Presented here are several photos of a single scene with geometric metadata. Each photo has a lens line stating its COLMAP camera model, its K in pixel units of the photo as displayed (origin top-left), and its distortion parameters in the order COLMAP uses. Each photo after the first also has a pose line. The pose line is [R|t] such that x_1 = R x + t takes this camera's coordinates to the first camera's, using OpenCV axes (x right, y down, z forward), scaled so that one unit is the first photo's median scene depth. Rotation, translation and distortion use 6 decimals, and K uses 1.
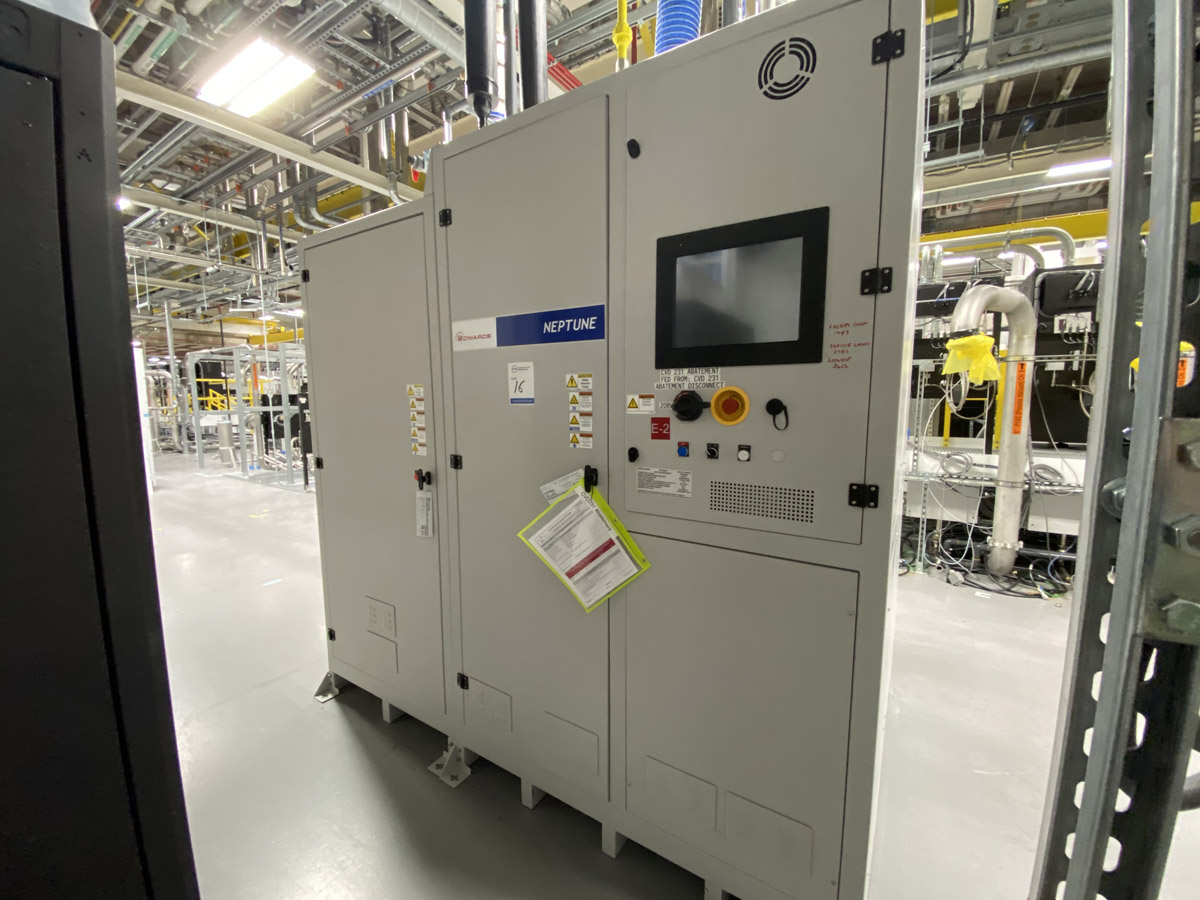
lens RADIAL K [[492.2, 0, 602.9], [0, 492.2, 453.0], [0, 0, 1]] dist [0.014087, -0.014341]
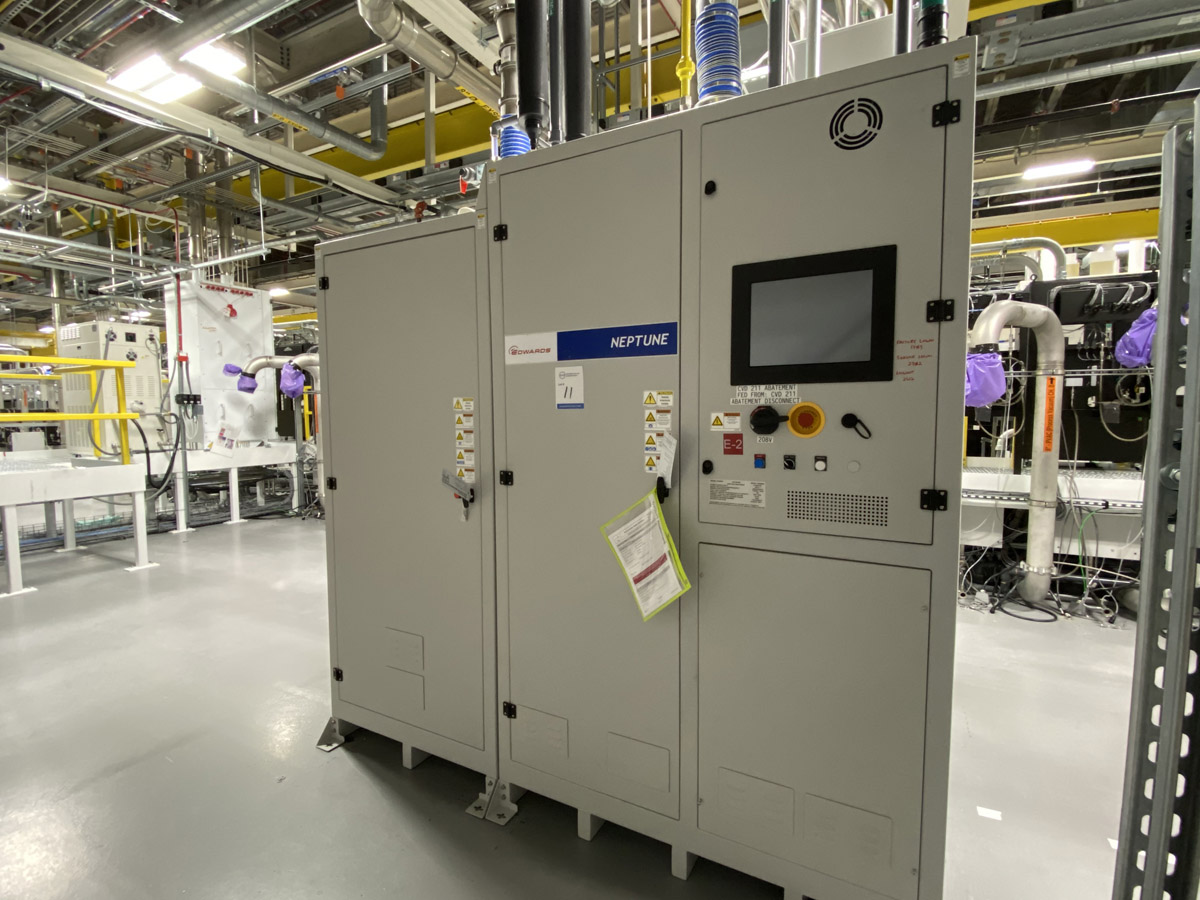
lens RADIAL K [[596.9, 0, 600.0], [0, 596.9, 450.0], [0, 0, 1]] dist [0.004360, 0.000629]
pose [[0.997804, -0.002053, 0.066204, -0.246516], [0.005480, 0.998651, -0.051628, 0.031288], [-0.066008, 0.051878, 0.996470, -0.236141]]
